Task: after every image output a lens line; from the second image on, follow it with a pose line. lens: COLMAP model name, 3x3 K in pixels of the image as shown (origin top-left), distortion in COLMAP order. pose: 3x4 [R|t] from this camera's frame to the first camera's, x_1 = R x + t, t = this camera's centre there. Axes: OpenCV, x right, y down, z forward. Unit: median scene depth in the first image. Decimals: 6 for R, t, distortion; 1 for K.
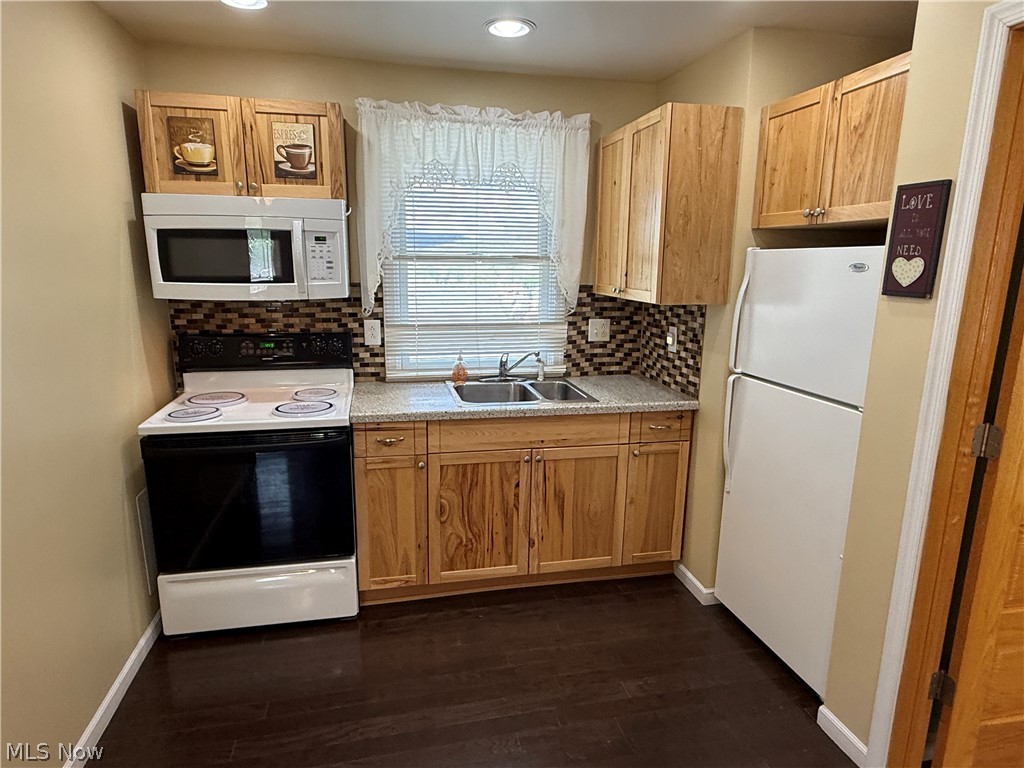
lens RADIAL K [[609.6, 0, 510.2], [0, 609.6, 389.4], [0, 0, 1]] dist [-0.006224, 0.002748]
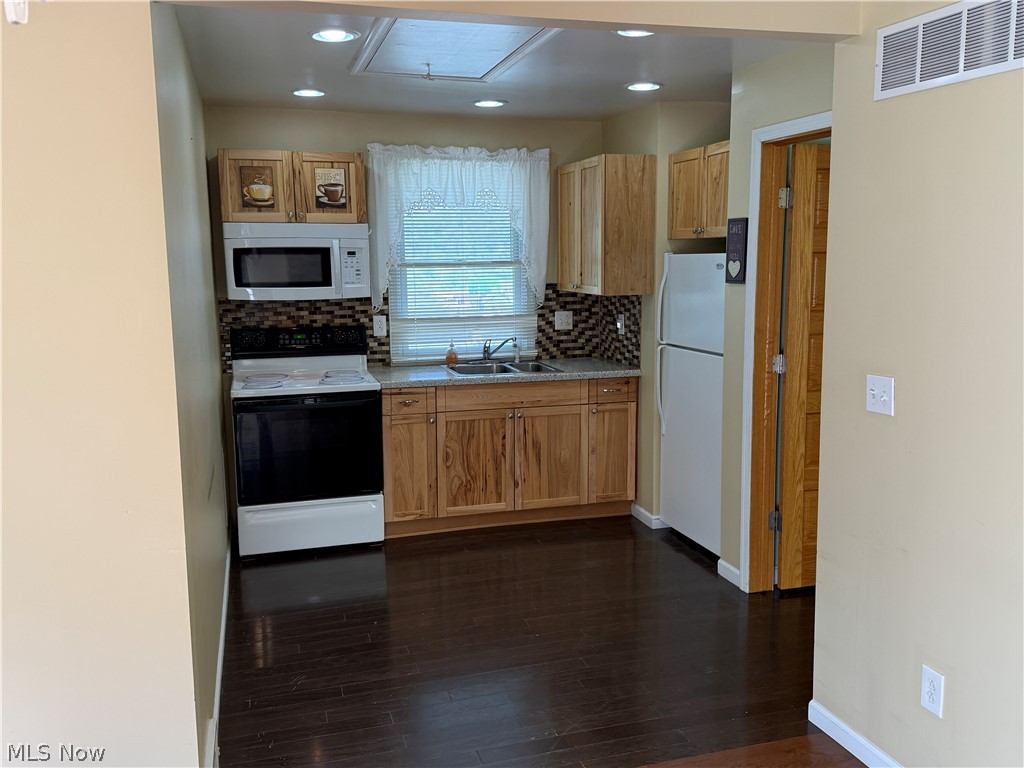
lens RADIAL K [[848.9, 0, 512.1], [0, 848.9, 384.2], [0, 0, 1]] dist [0.077460, -0.001133]
pose [[0.997366, -0.032623, 0.064790, -0.086574], [0.036349, 0.997702, -0.057181, 0.152244], [-0.062776, 0.059385, 0.996259, -0.829647]]
